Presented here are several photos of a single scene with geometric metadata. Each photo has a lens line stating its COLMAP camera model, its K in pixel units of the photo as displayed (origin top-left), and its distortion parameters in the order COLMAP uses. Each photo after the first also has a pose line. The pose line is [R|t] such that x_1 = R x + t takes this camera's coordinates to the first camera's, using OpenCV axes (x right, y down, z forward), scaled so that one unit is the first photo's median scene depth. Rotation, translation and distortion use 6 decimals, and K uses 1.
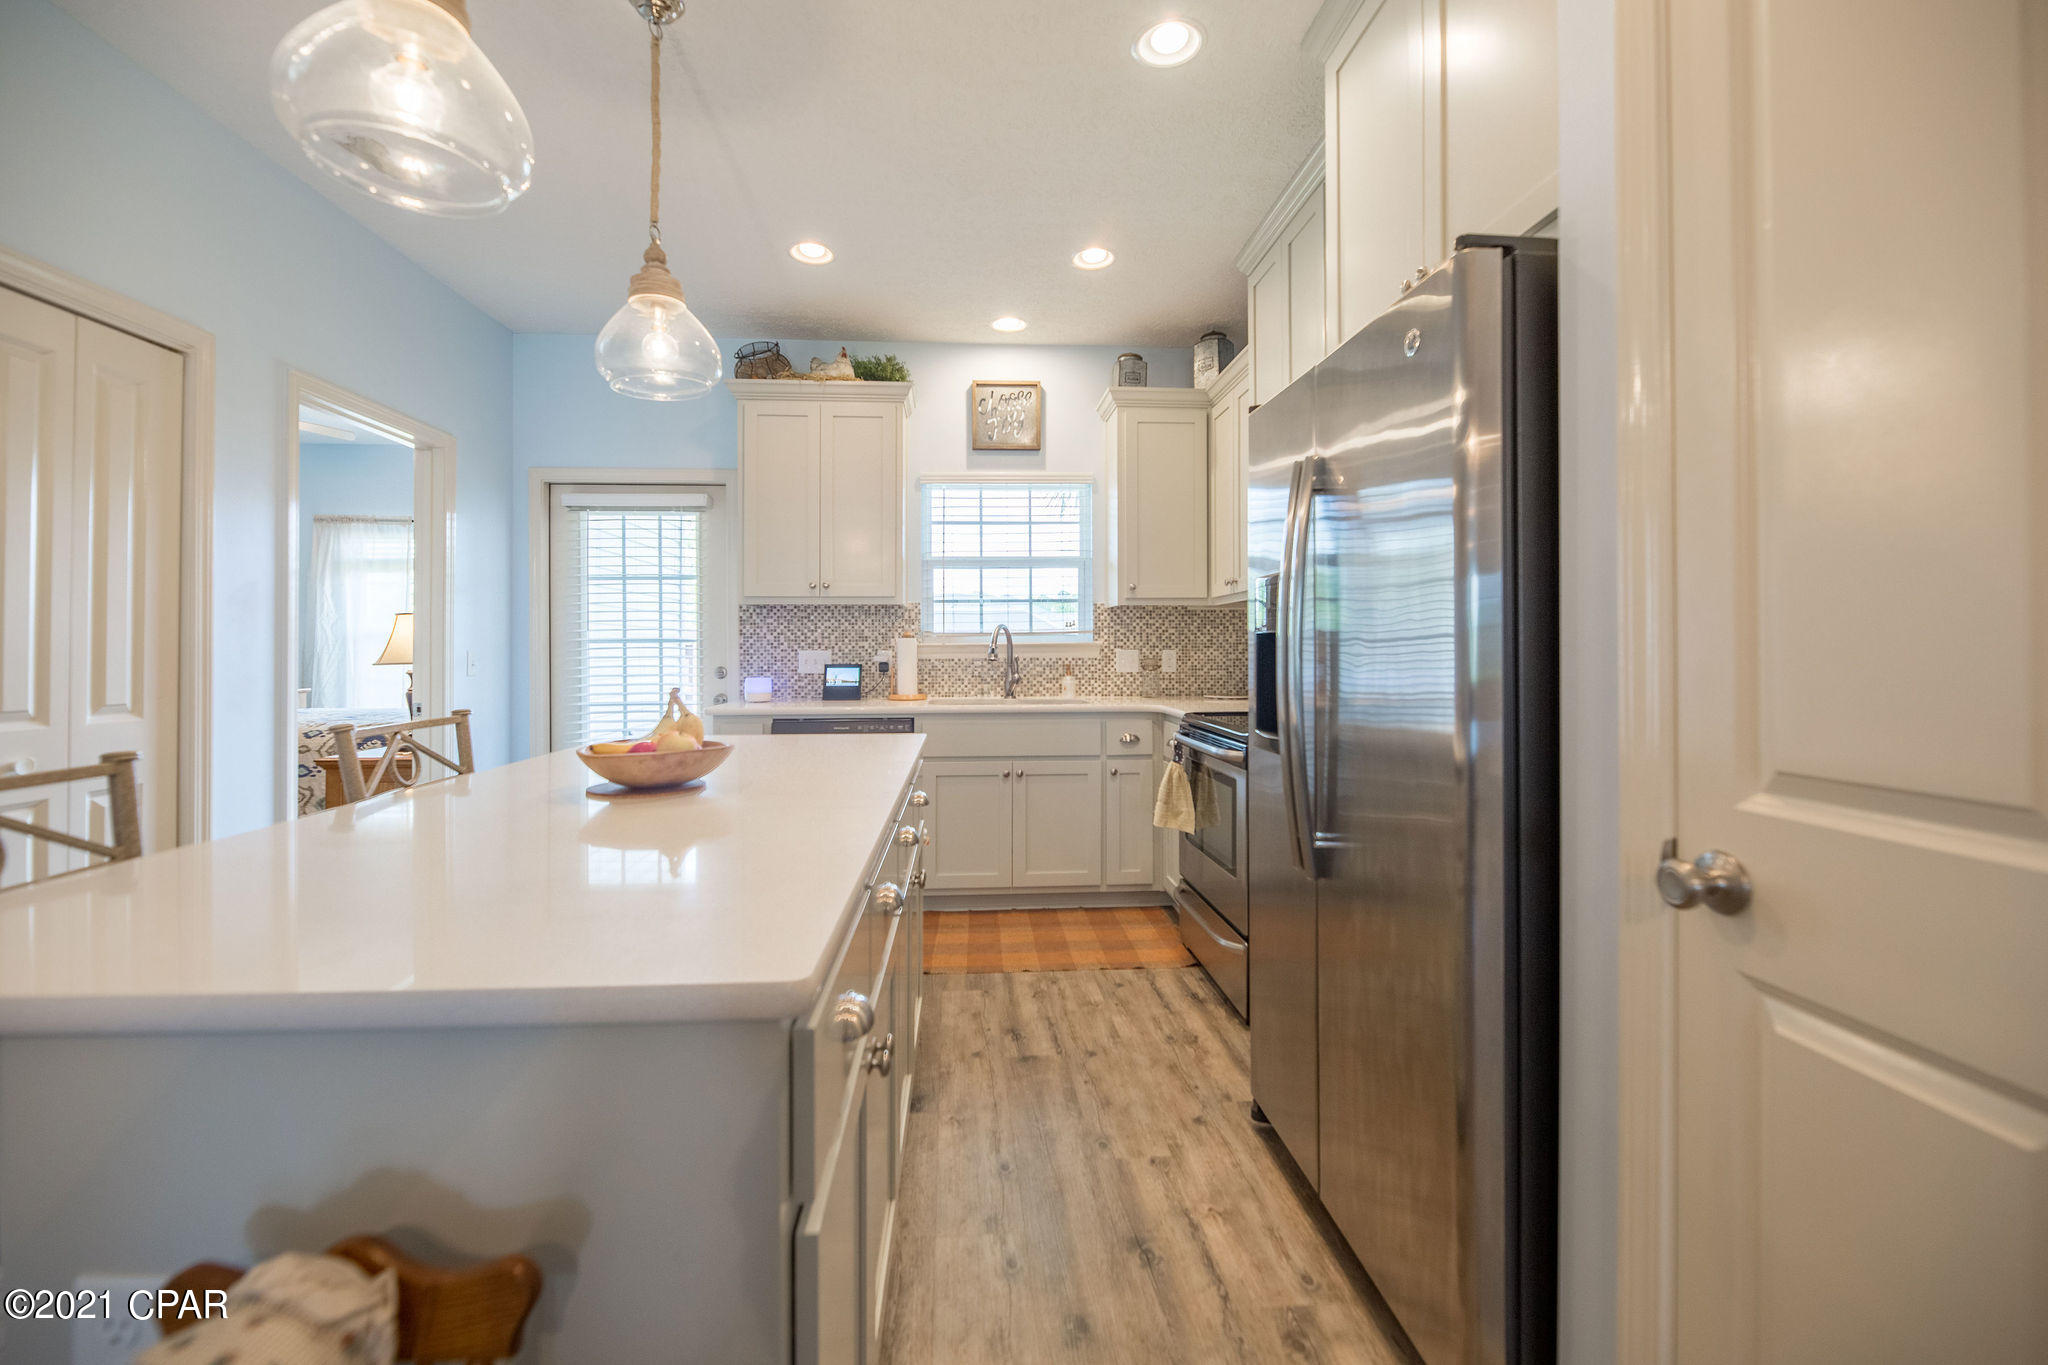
lens RADIAL K [[843.2, 0, 1025.2], [0, 843.2, 644.0], [0, 0, 1]] dist [0.001400, -0.000040]
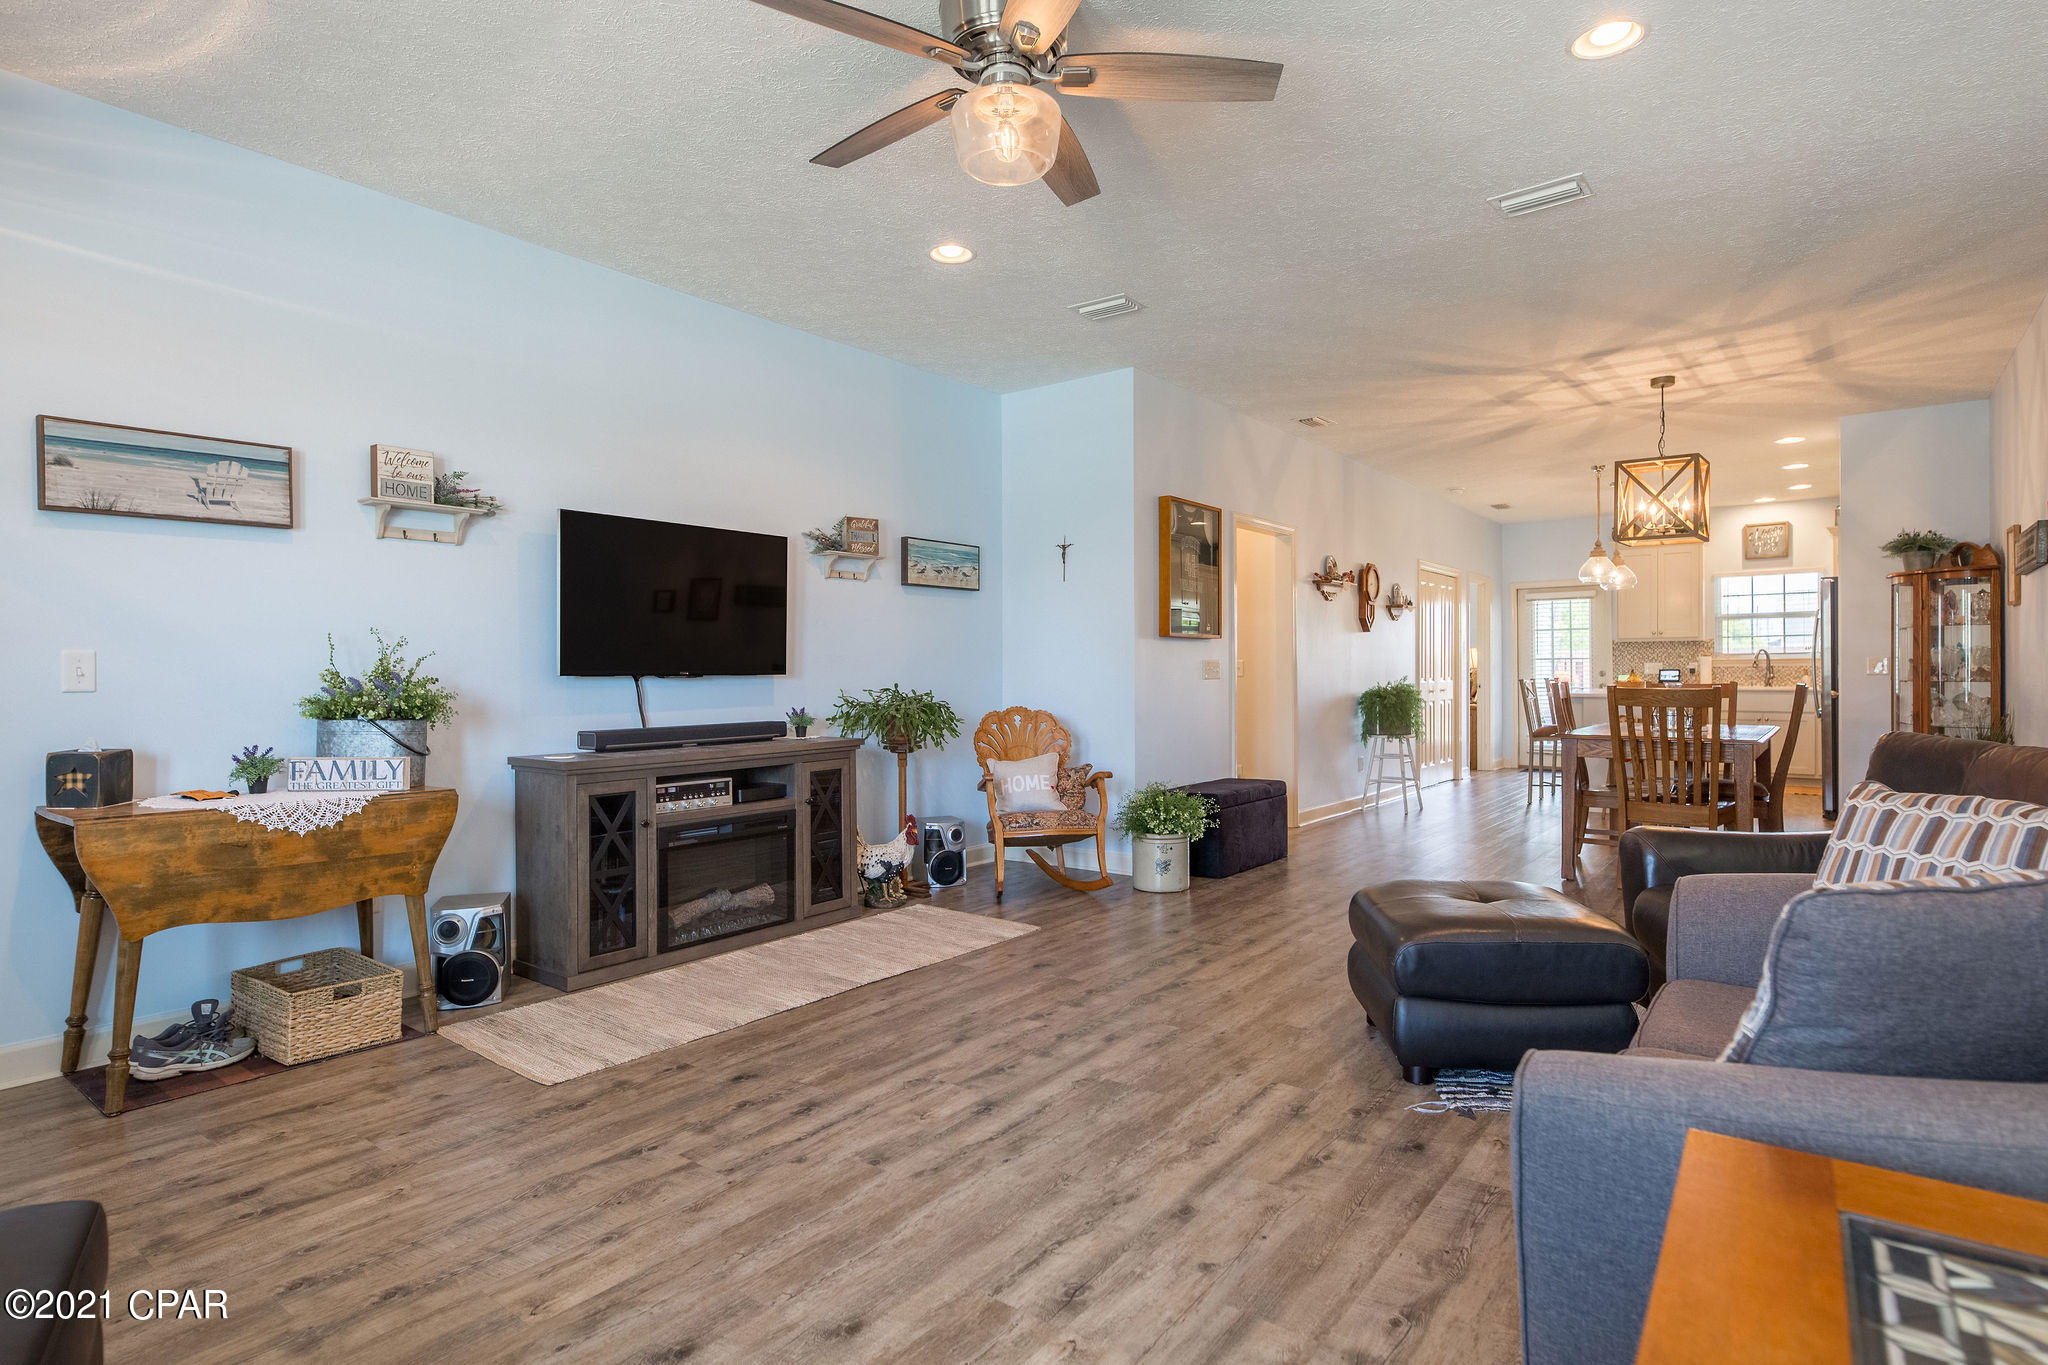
lens RADIAL K [[1064.6, 0, 1016.6], [0, 1064.6, 669.1], [0, 0, 1]] dist [0.011751, -0.000136]
pose [[0.741519, -0.002830, -0.670925, 0.363669], [0.006412, 0.999975, 0.002868, 0.005777], [0.670901, -0.006428, 0.741519, -2.057402]]
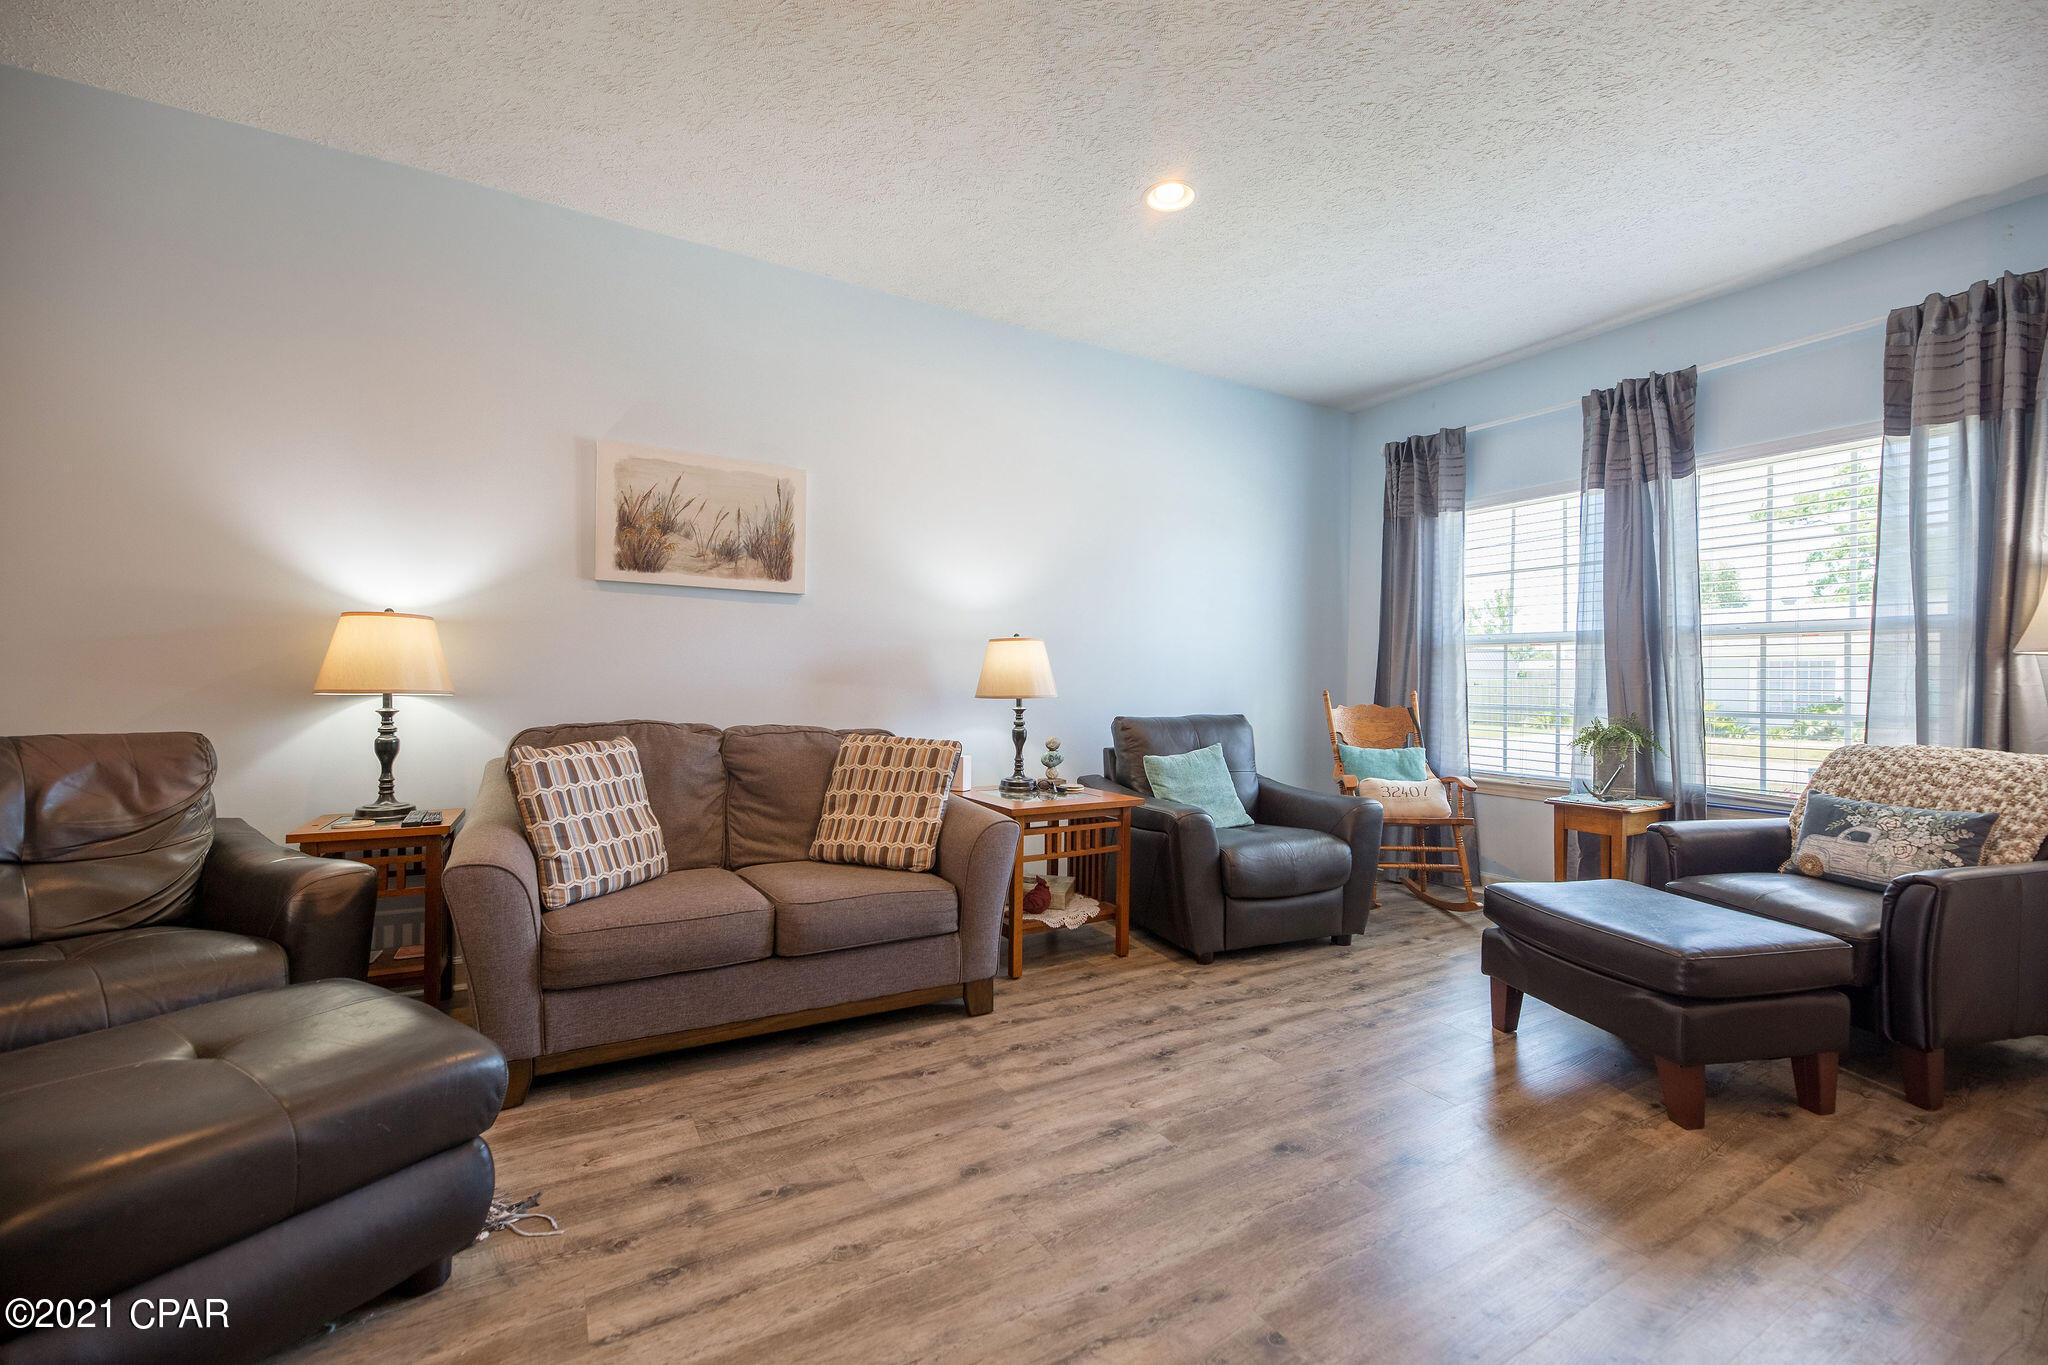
lens RADIAL K [[842.7, 0, 1028.5], [0, 842.7, 674.0], [0, 0, 1]] dist [0.001378, -0.000017]
pose [[-0.443242, 0.003258, 0.896396, -0.345269], [-0.022034, 0.999652, -0.014528, 0.018412], [-0.896131, -0.026191, -0.443016, -1.432954]]
